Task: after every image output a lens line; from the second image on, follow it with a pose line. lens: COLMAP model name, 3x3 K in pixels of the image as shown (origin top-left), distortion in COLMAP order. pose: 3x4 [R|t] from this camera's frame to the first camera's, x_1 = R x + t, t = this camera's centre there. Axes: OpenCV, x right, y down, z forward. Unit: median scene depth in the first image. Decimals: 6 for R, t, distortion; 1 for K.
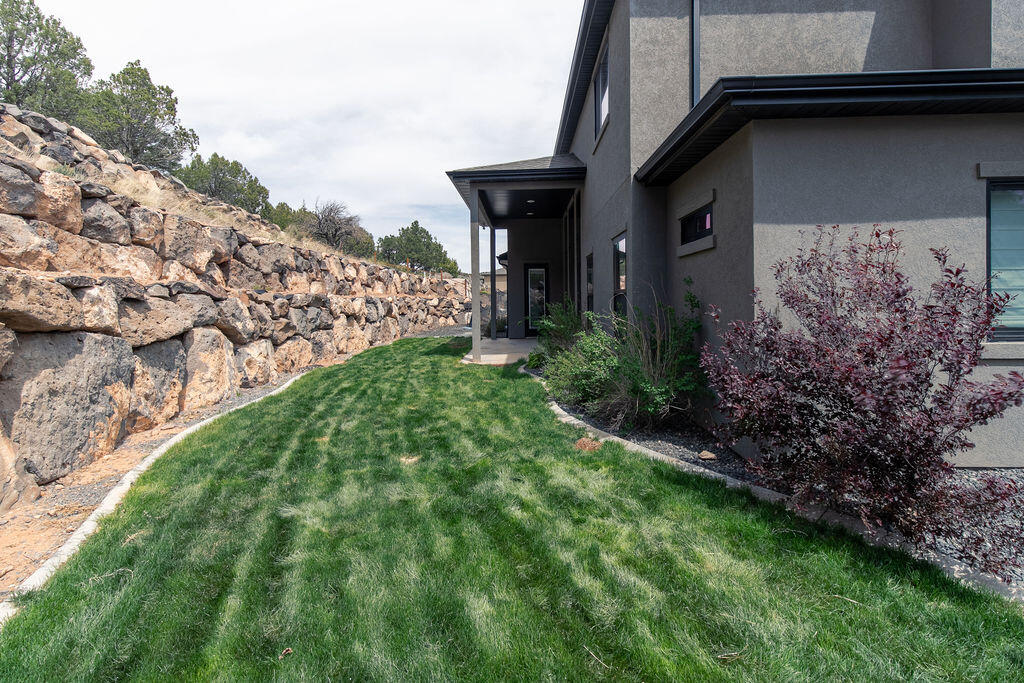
lens RADIAL K [[479.5, 0, 510.5], [0, 479.5, 301.8], [0, 0, 1]] dist [0.002831, 0.000512]
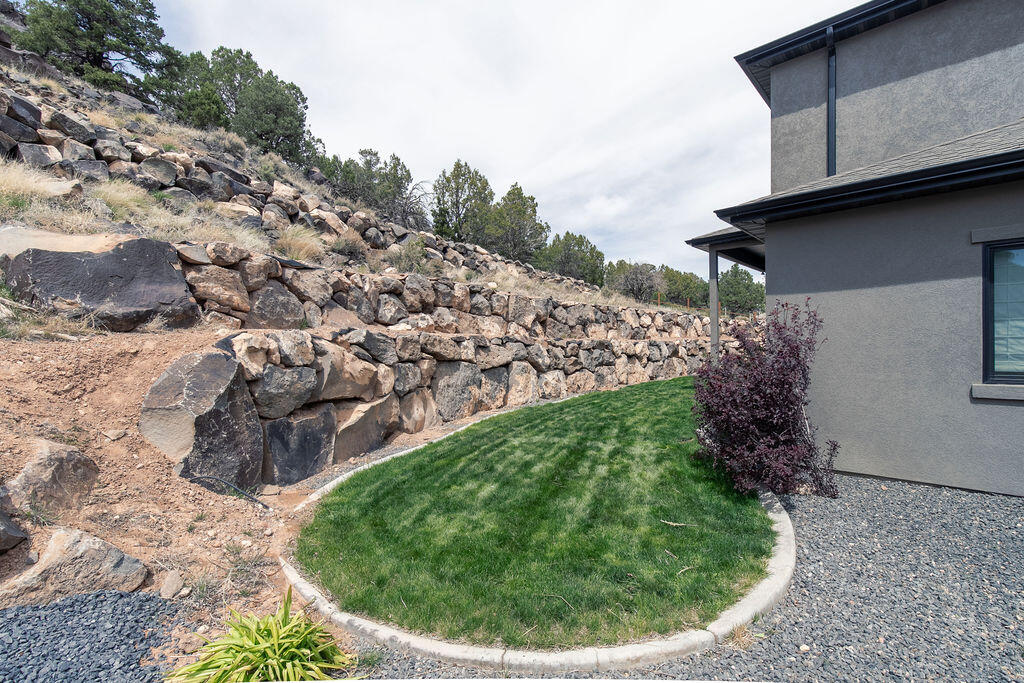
lens RADIAL K [[484.9, 0, 513.8], [0, 484.9, 347.8], [0, 0, 1]] dist [0.009857, -0.000024]
pose [[0.753337, 0.001265, -0.657634, 0.401682], [0.006777, 0.999930, 0.009686, -0.010322], [0.657600, -0.011754, 0.753276, -0.276569]]
